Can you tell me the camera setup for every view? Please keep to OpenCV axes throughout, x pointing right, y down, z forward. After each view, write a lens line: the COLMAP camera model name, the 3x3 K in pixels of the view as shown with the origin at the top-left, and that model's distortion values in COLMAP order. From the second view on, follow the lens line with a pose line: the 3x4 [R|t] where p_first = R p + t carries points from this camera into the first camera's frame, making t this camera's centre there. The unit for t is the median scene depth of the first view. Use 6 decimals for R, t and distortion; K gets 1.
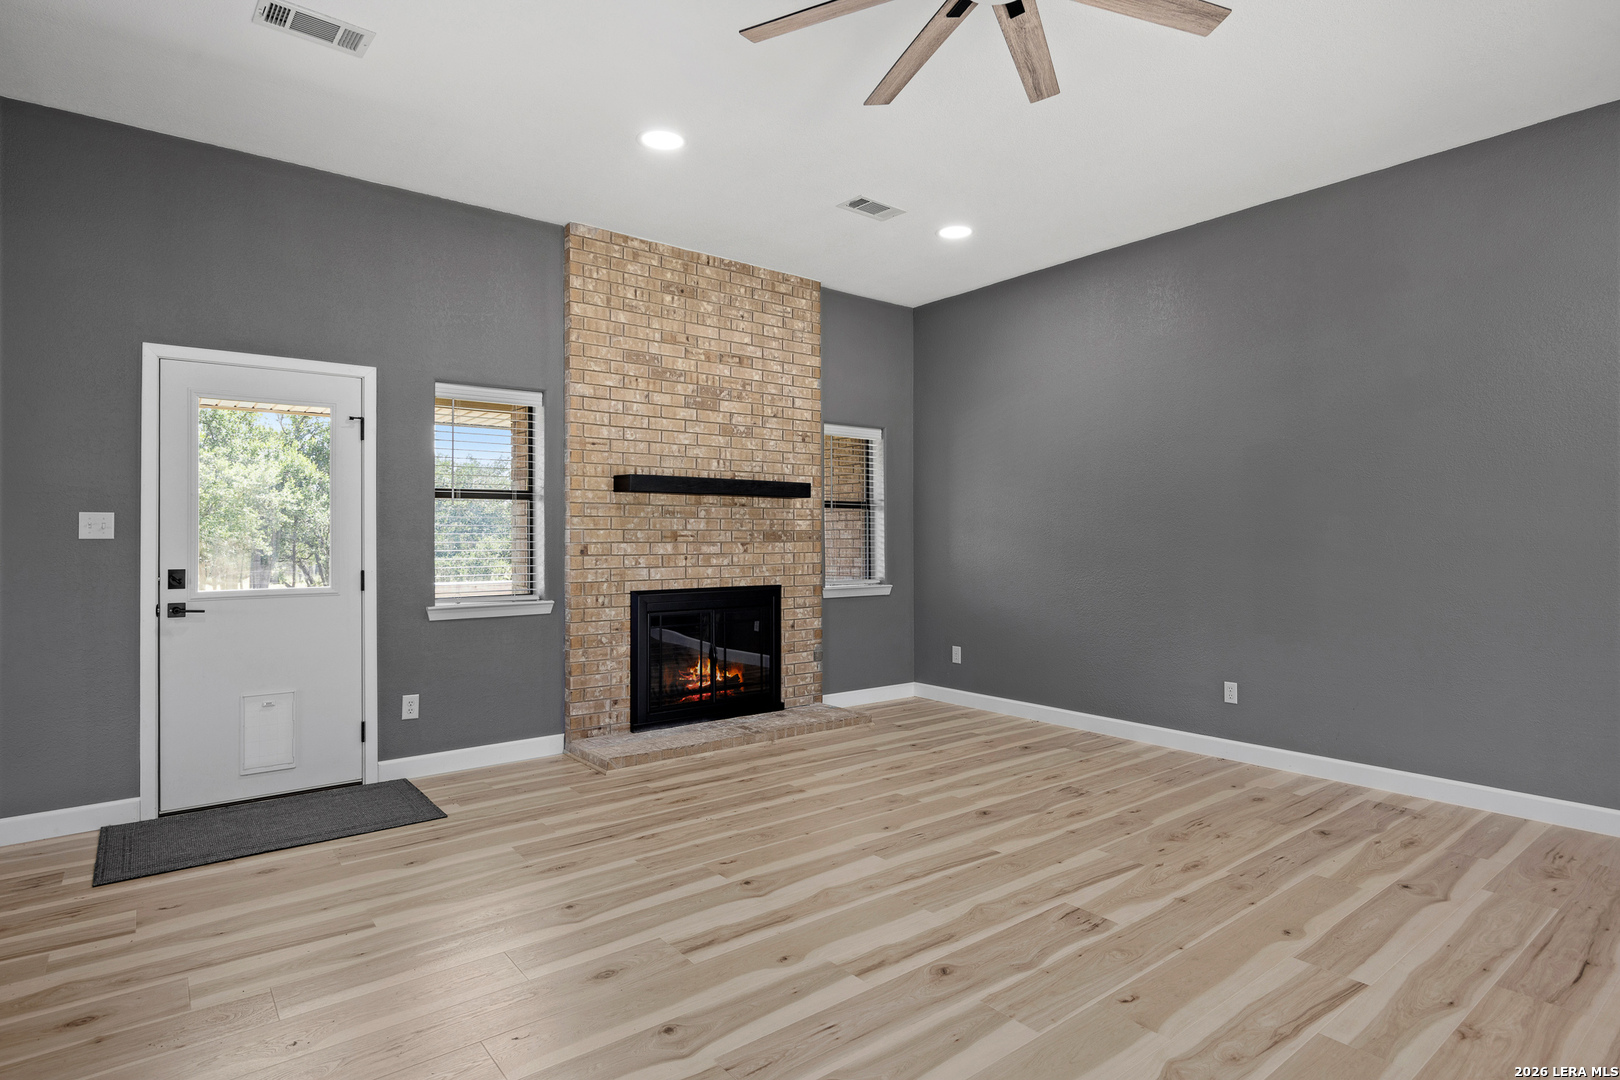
lens RADIAL K [[833.8, 0, 833.5], [0, 833.8, 528.2], [0, 0, 1]] dist [-0.002872, -0.000668]
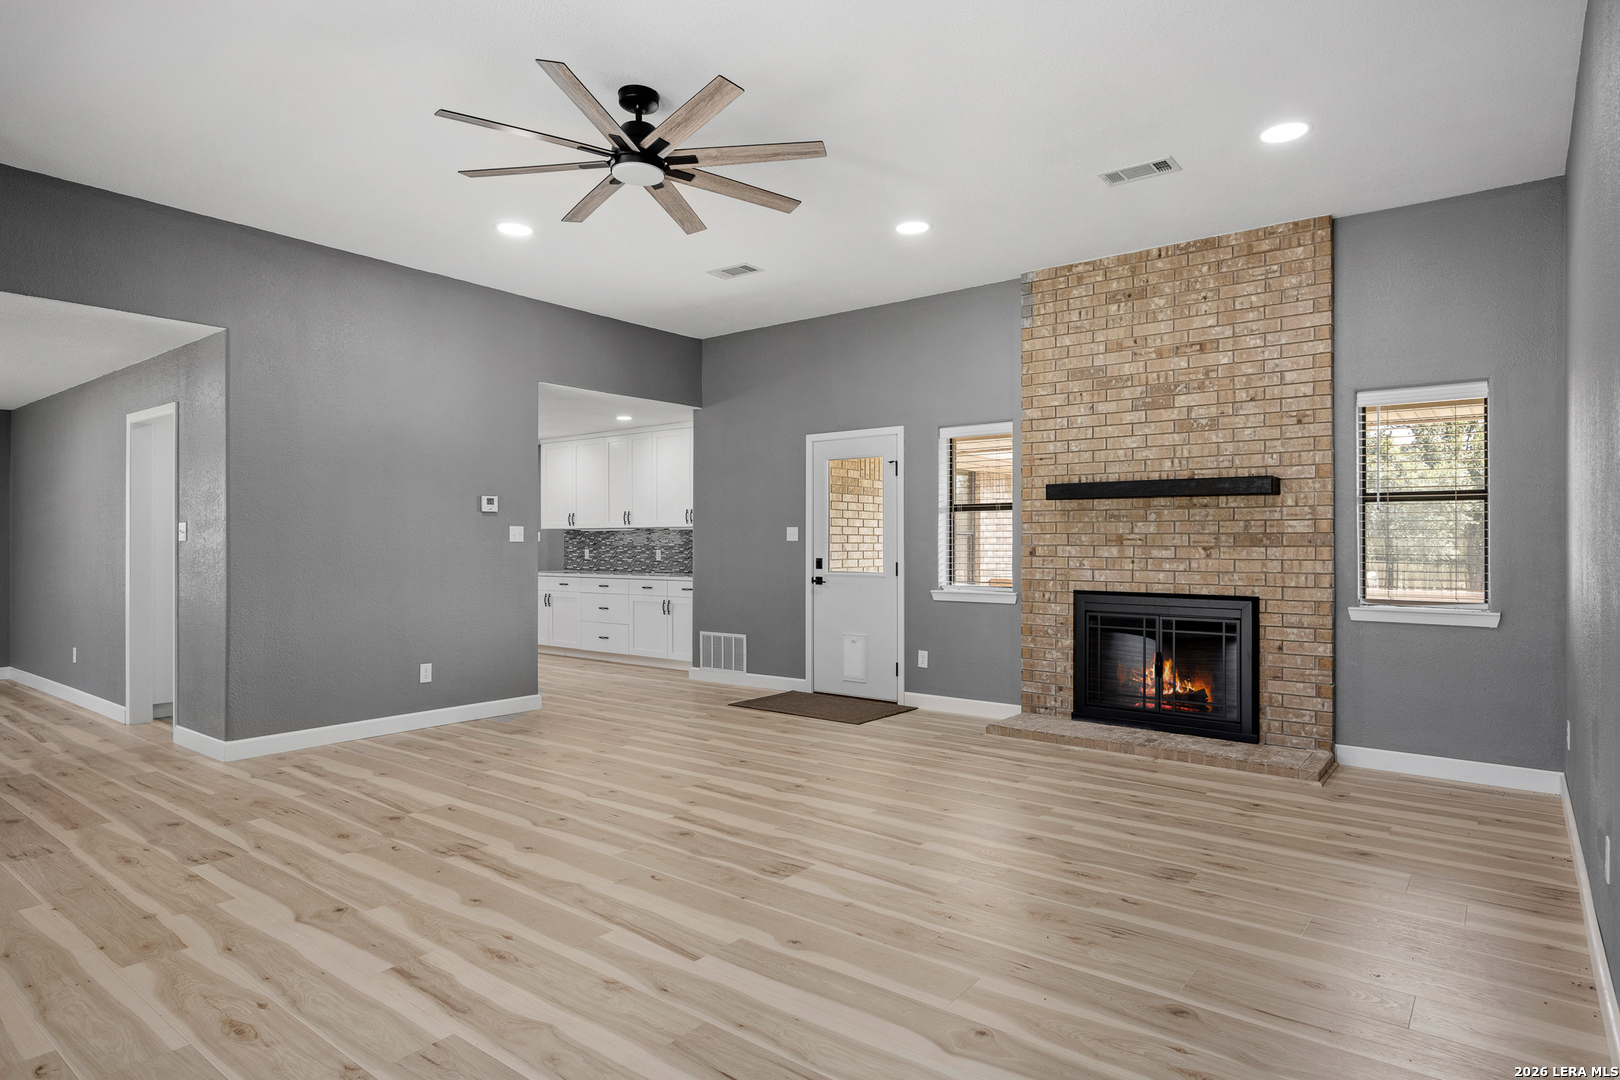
lens RADIAL K [[909.3, 0, 845.4], [0, 909.3, 538.6], [0, 0, 1]] dist [0.000049, 0.000998]
pose [[0.255455, -0.000539, -0.966821, 0.895860], [0.009112, 0.999957, 0.001851, 0.003389], [0.966778, -0.009283, 0.255449, 0.439917]]
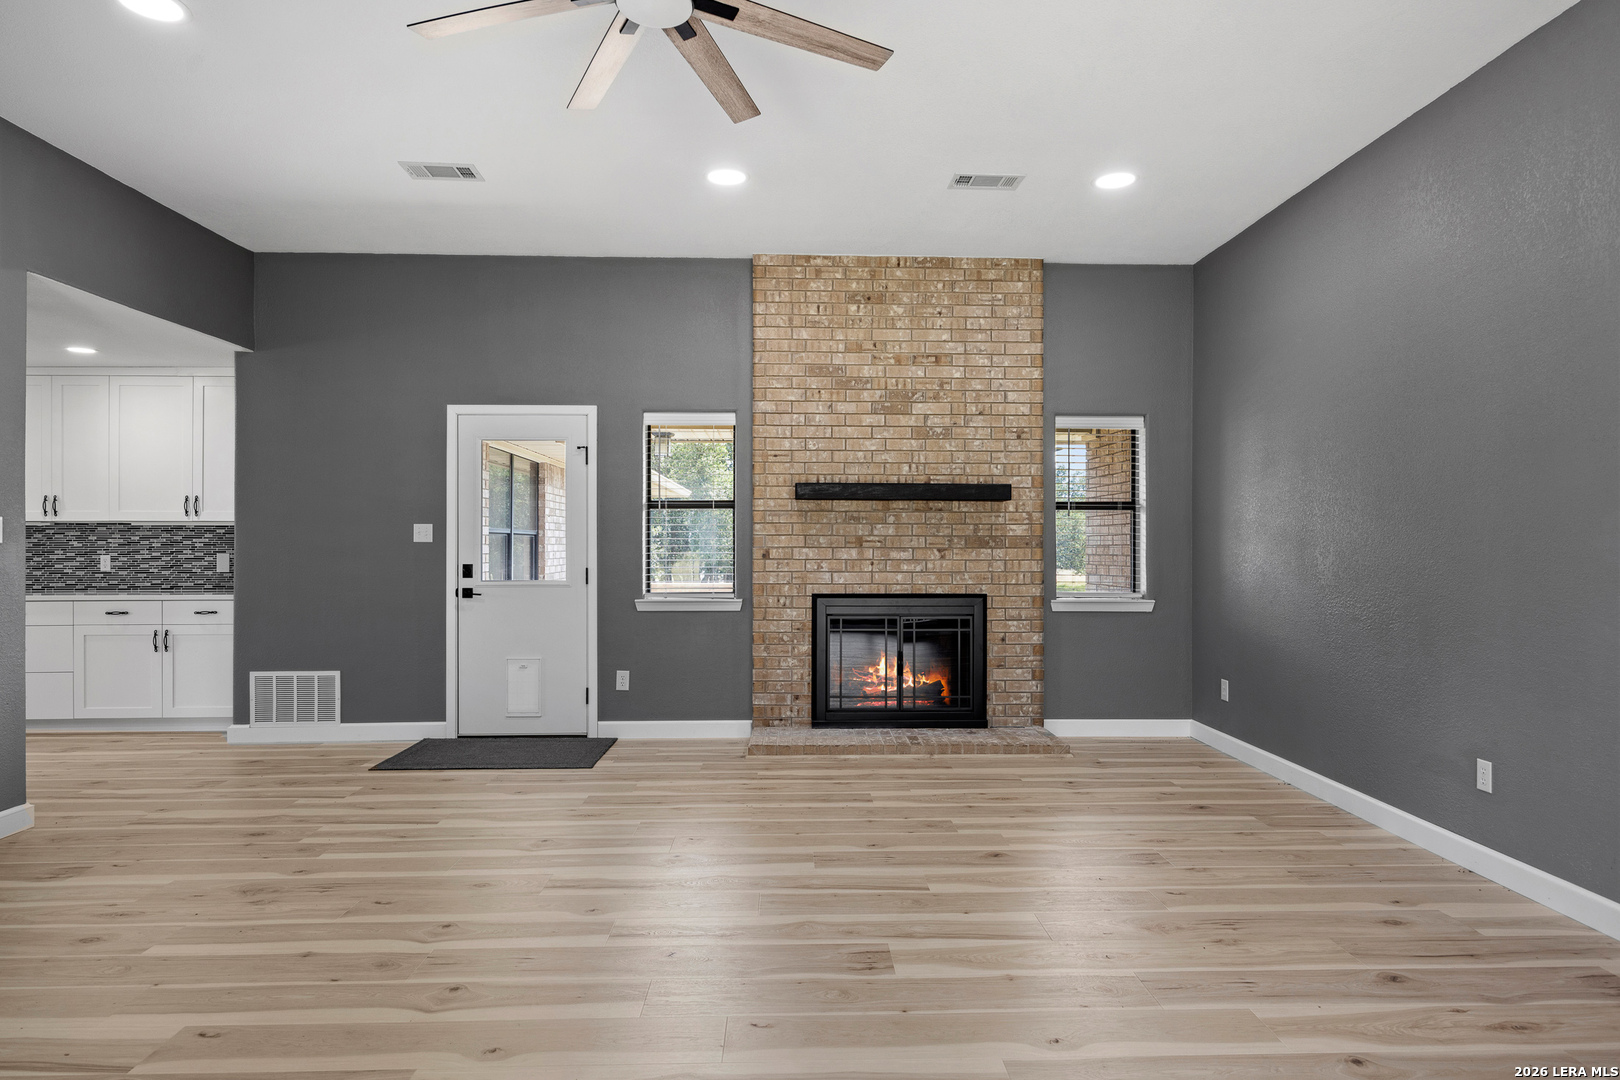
lens RADIAL K [[909.3, 0, 841.6], [0, 909.3, 541.7], [0, 0, 1]] dist [0.000049, 0.000998]
pose [[0.810405, 0.003063, -0.585862, 0.495356], [0.002725, 0.999956, 0.008997, -0.000423], [0.585864, -0.008888, 0.810361, 0.099669]]
